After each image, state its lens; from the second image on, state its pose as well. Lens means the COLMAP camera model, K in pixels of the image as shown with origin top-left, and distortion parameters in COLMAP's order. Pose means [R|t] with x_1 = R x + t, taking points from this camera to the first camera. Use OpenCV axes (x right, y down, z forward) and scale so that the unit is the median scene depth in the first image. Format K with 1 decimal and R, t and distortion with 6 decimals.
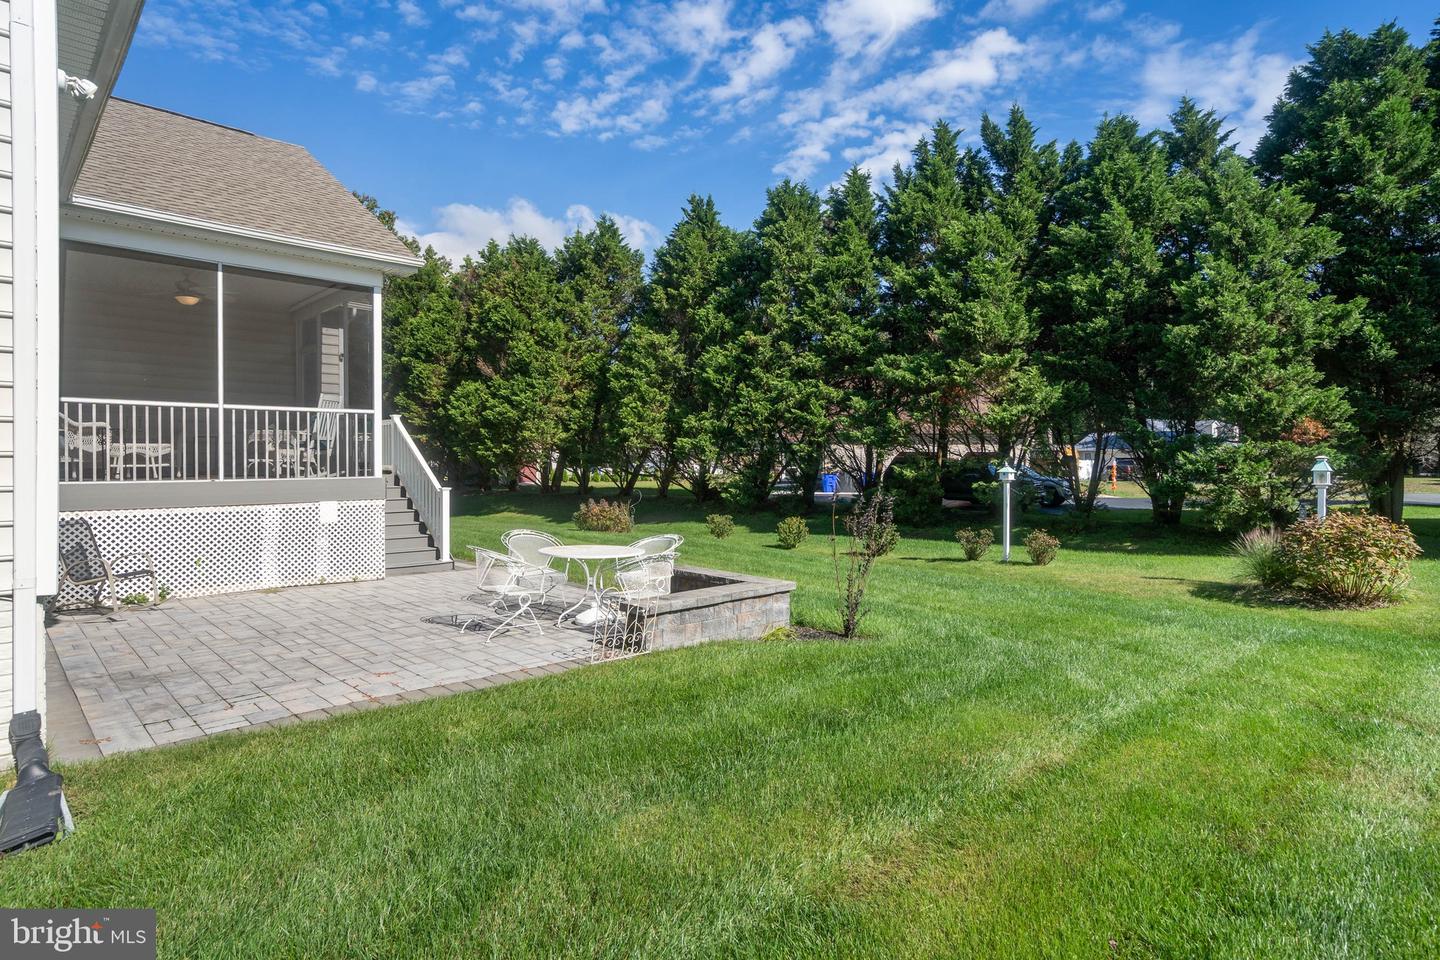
lens RADIAL K [[797.2, 0, 721.5], [0, 797.2, 475.3], [0, 0, 1]] dist [0.002545, -0.000201]
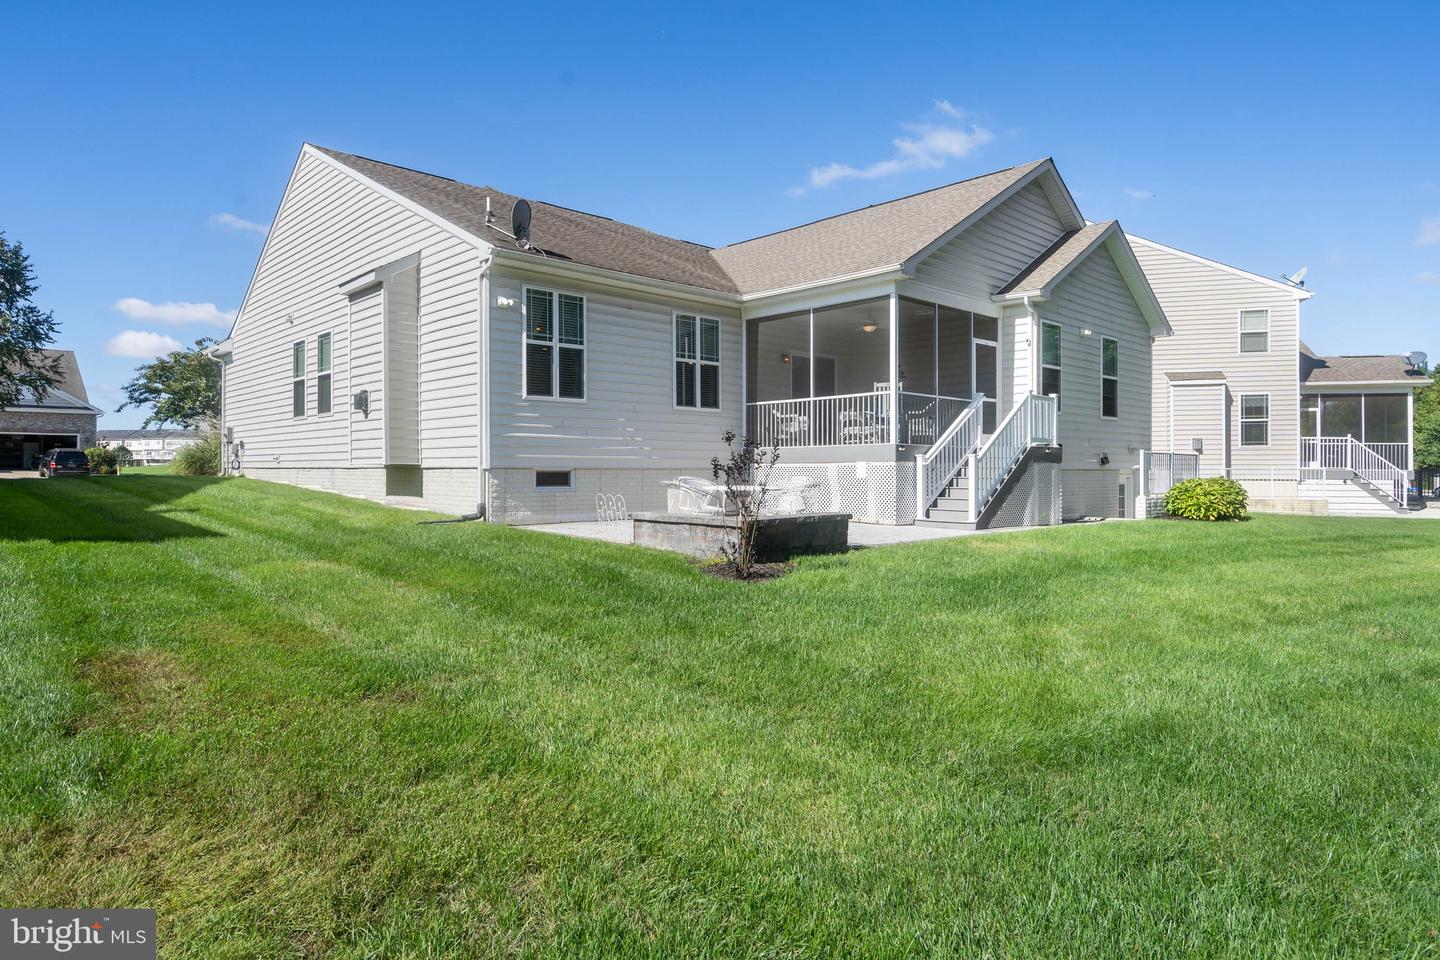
lens RADIAL K [[856.9, 0, 721.9], [0, 856.9, 470.7], [0, 0, 1]] dist [-0.006650, -0.001189]
pose [[-0.010542, 0.000754, -0.999944, 1.003525], [-0.015410, 0.999881, 0.000917, 0.052060], [0.999826, 0.015418, -0.010530, 0.805651]]
